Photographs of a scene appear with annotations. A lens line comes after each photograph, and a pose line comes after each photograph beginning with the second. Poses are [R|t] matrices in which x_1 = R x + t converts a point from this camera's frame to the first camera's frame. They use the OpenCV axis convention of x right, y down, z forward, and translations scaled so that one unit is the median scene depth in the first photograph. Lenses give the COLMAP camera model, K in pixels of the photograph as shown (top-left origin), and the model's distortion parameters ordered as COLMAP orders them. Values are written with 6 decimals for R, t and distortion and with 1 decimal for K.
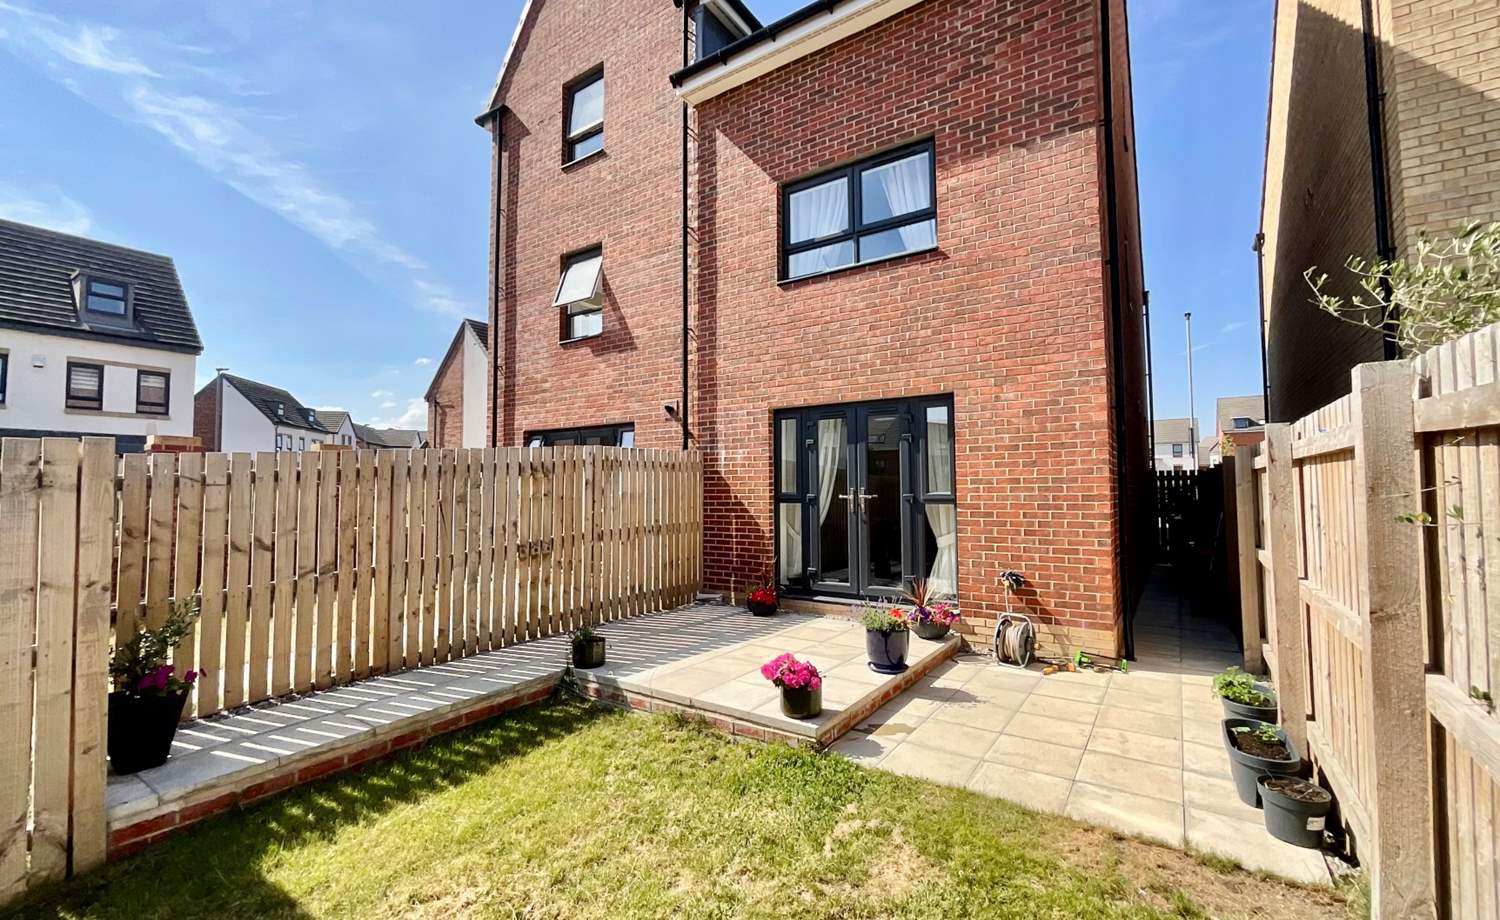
lens RADIAL K [[622.9, 0, 753.1], [0, 622.9, 462.2], [0, 0, 1]] dist [-0.003957, -0.000226]
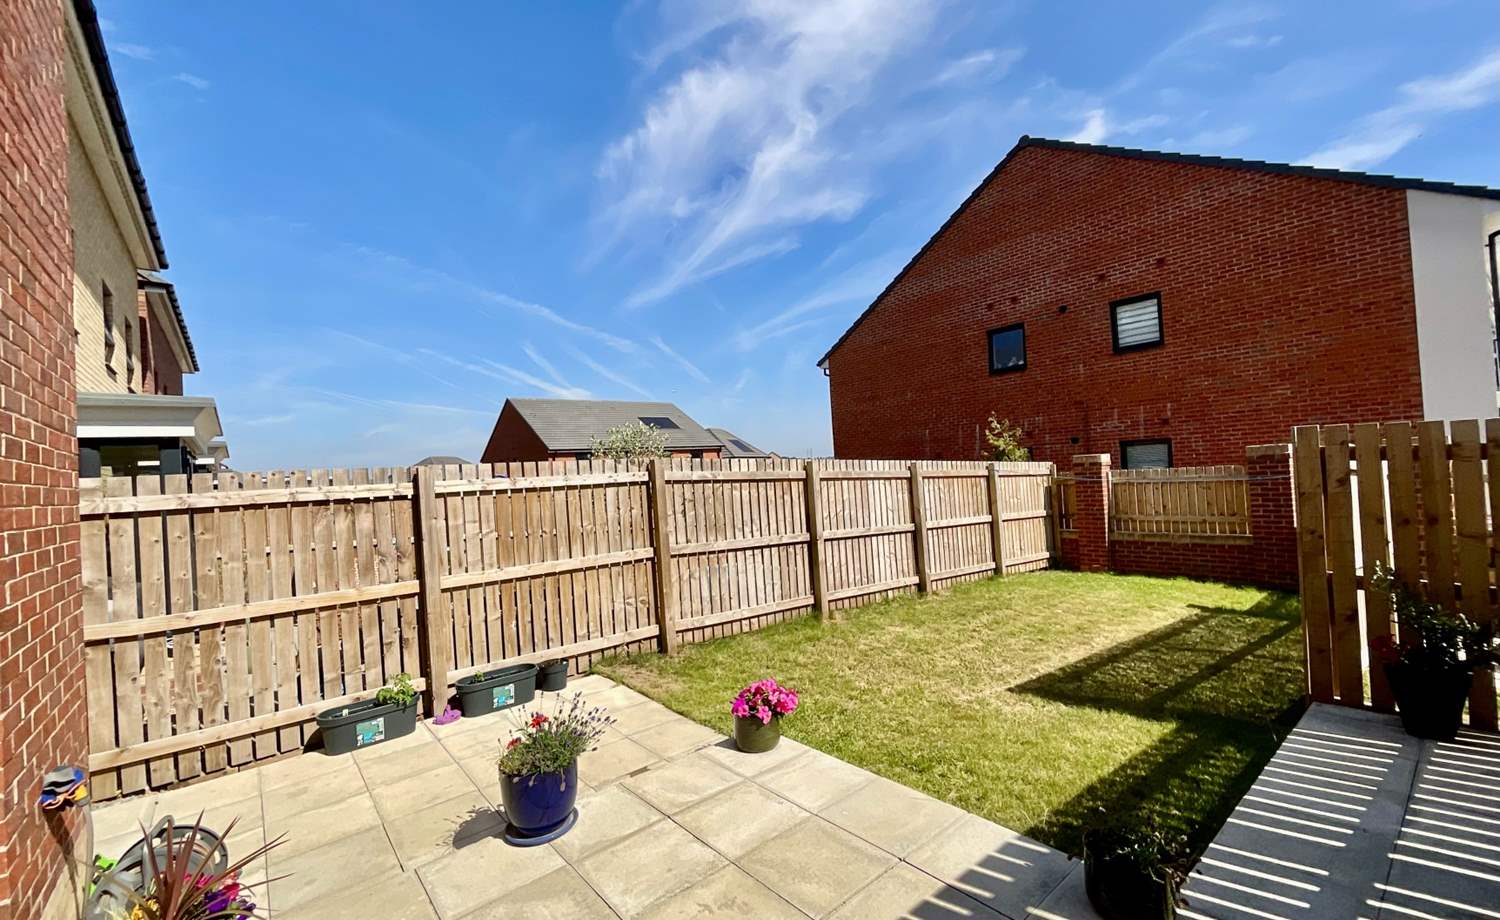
lens RADIAL K [[615.9, 0, 750.0], [0, 615.9, 460.0], [0, 0, 1]] dist [-0.000122, 0.000293]
pose [[-0.959989, 0.070249, 0.271085, -0.099993], [0.054220, 0.996333, -0.066183, 0.022427], [-0.274740, -0.048837, -0.960278, 0.983168]]
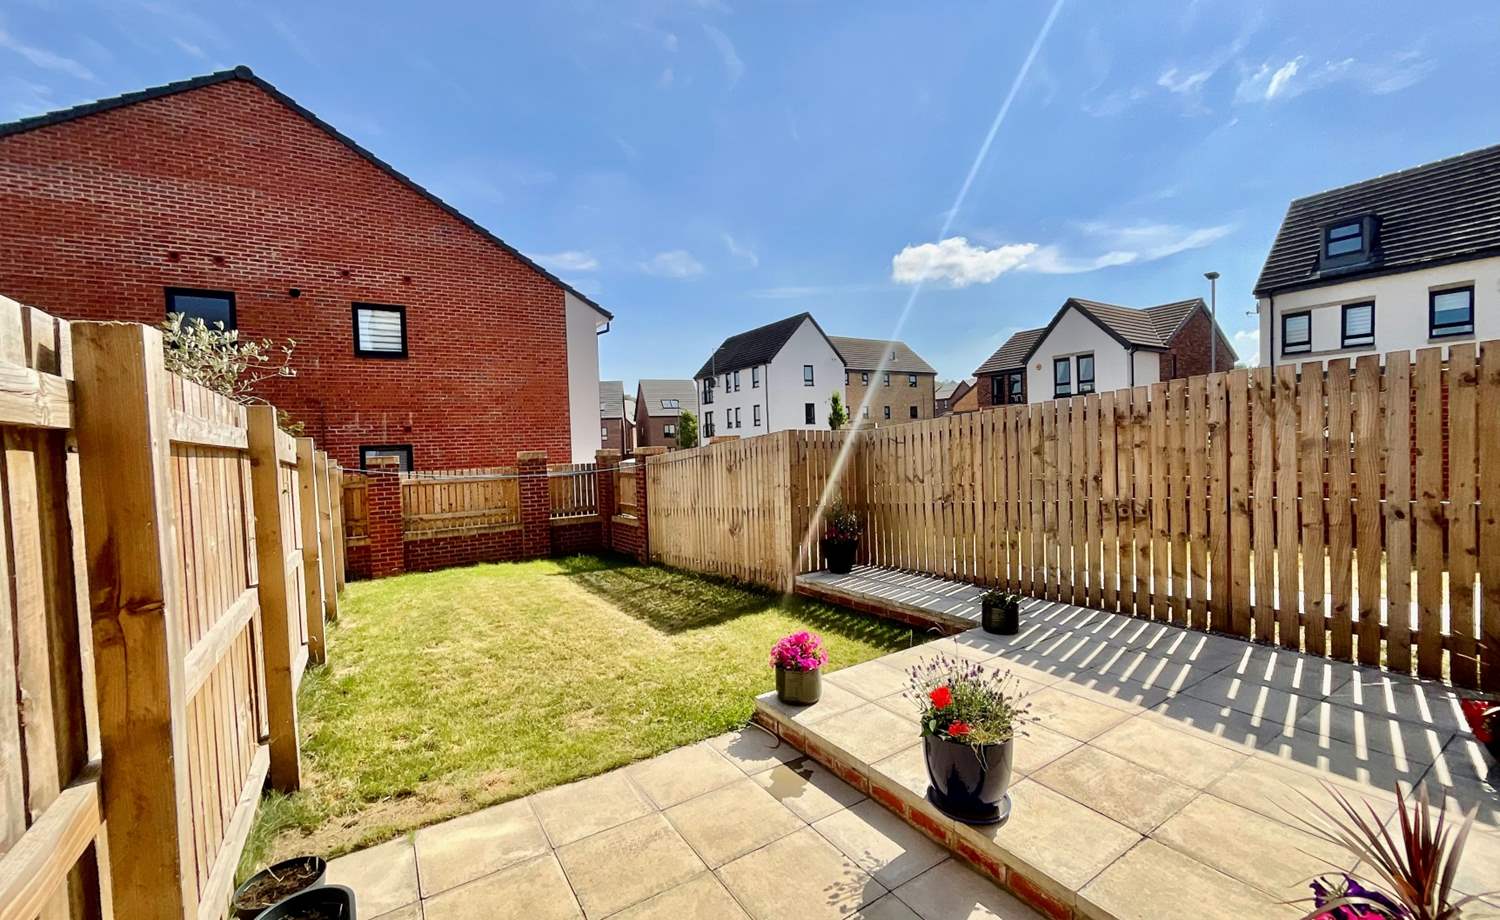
lens RADIAL K [[608.5, 0, 750.6], [0, 608.5, 463.2], [0, 0, 1]] dist [-0.008573, 0.003813]
pose [[-0.391682, 0.046302, -0.918935, 0.476835], [0.079586, 0.996695, 0.016298, 0.017503], [0.916652, -0.066751, -0.394073, 0.679607]]
